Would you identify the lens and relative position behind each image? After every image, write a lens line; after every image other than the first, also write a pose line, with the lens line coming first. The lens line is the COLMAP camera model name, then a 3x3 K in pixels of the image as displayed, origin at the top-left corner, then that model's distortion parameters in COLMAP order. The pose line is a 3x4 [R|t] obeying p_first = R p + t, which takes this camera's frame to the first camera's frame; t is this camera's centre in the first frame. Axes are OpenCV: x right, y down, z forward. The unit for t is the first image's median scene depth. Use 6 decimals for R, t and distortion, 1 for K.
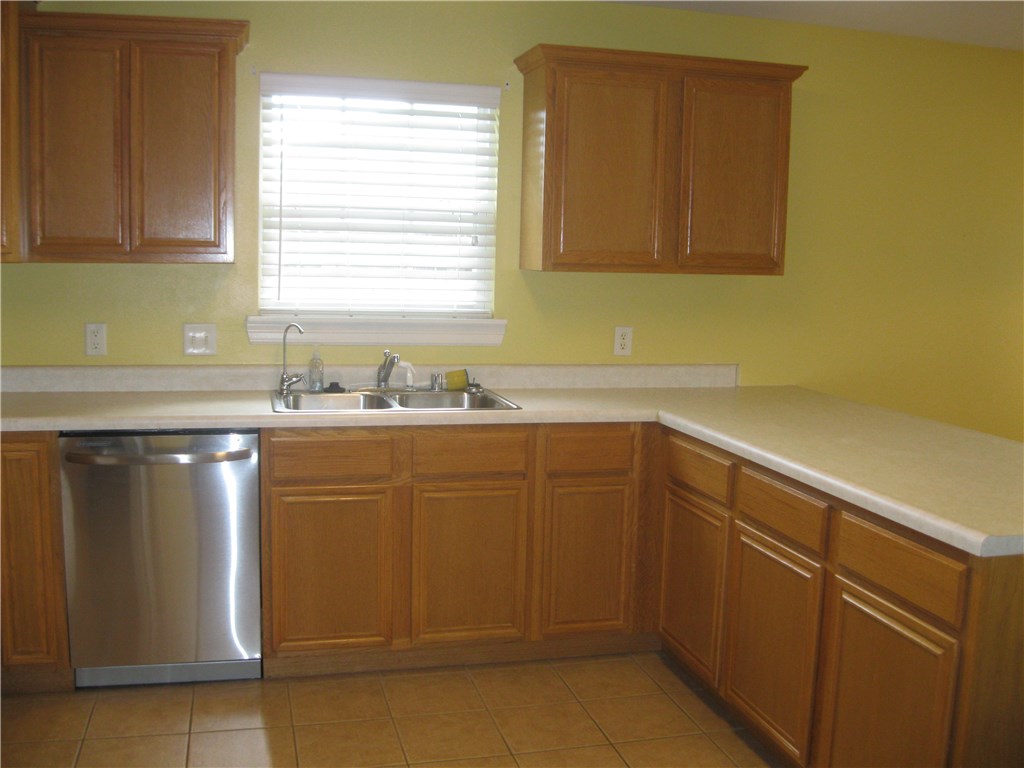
lens RADIAL K [[1045.2, 0, 512.0], [0, 1045.2, 384.0], [0, 0, 1]] dist [-0.010230, -0.127888]
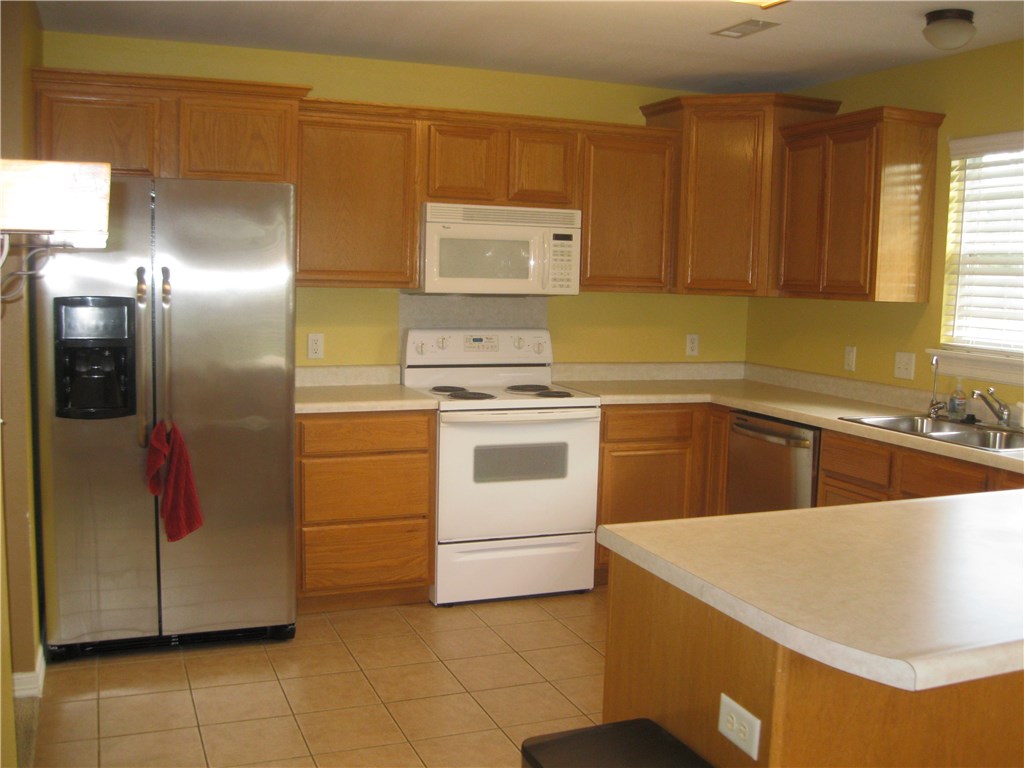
lens RADIAL K [[1045.2, 0, 512.0], [0, 1045.2, 384.0], [0, 0, 1]] dist [-0.010230, -0.127888]
pose [[0.122762, 0.083136, -0.988948, 0.939420], [-0.150861, 0.986468, 0.064201, -0.033580], [0.980903, 0.141312, 0.133643, 0.442519]]
